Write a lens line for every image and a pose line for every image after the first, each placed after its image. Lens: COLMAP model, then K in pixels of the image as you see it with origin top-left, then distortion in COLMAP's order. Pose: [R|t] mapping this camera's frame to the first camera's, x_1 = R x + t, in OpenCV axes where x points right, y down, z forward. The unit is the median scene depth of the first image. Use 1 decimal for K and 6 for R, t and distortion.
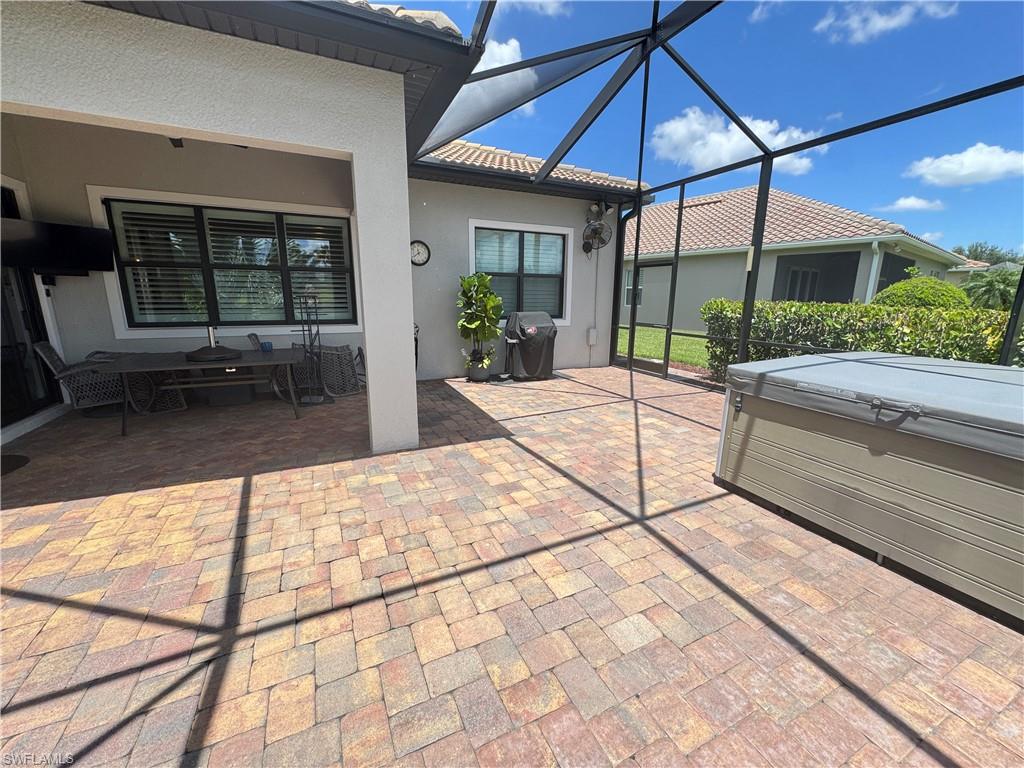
lens RADIAL K [[406.5, 0, 510.5], [0, 406.5, 381.8], [0, 0, 1]] dist [-0.001783, -0.000228]
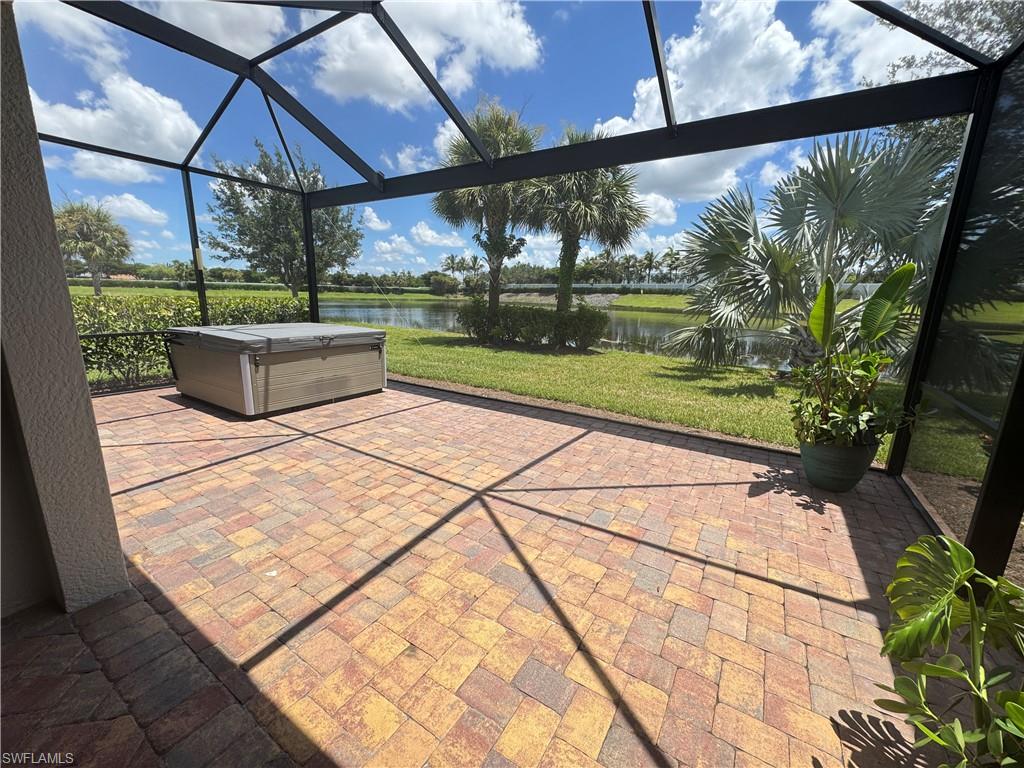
lens RADIAL K [[406.5, 0, 513.8], [0, 406.5, 385.1], [0, 0, 1]] dist [-0.001783, -0.000228]
pose [[-0.534413, -0.205312, 0.819909, -1.473130], [0.150054, 0.931594, 0.331083, -0.266539], [-0.831797, 0.299965, -0.467048, 1.078374]]
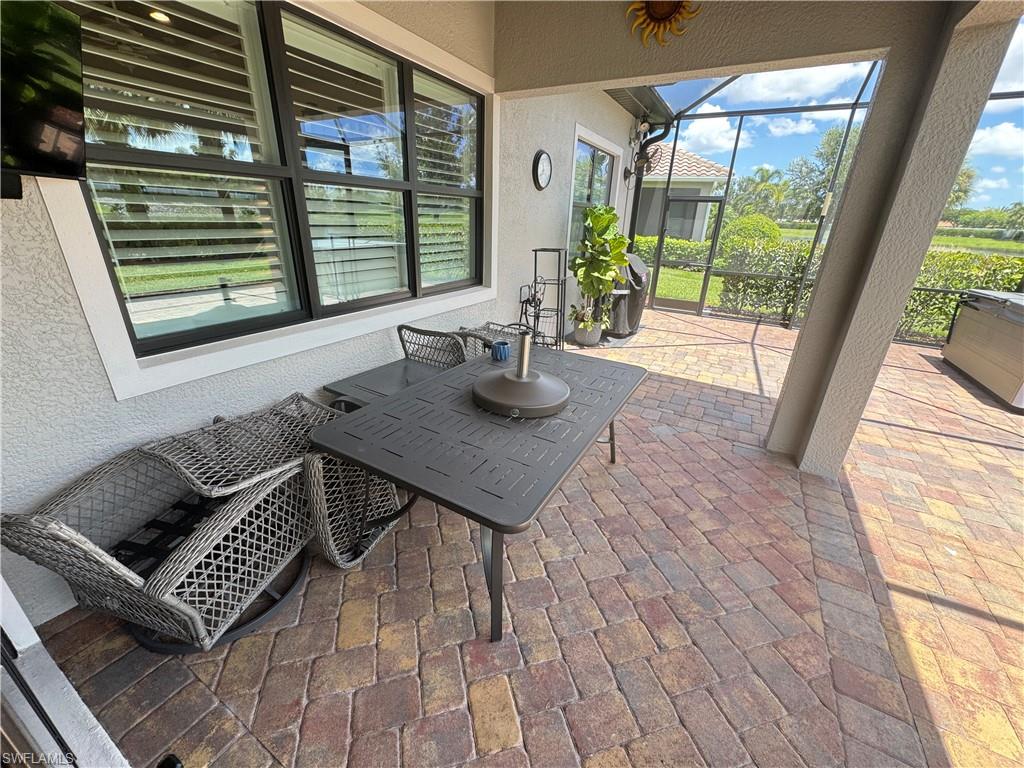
lens RADIAL K [[406.5, 0, 511.1], [0, 406.5, 384.4], [0, 0, 1]] dist [-0.001783, -0.000228]
pose [[0.819799, -0.201253, 0.536121, -1.740891], [0.095147, 0.971067, 0.219034, -0.313211], [-0.564691, -0.128553, 0.815229, 1.093049]]
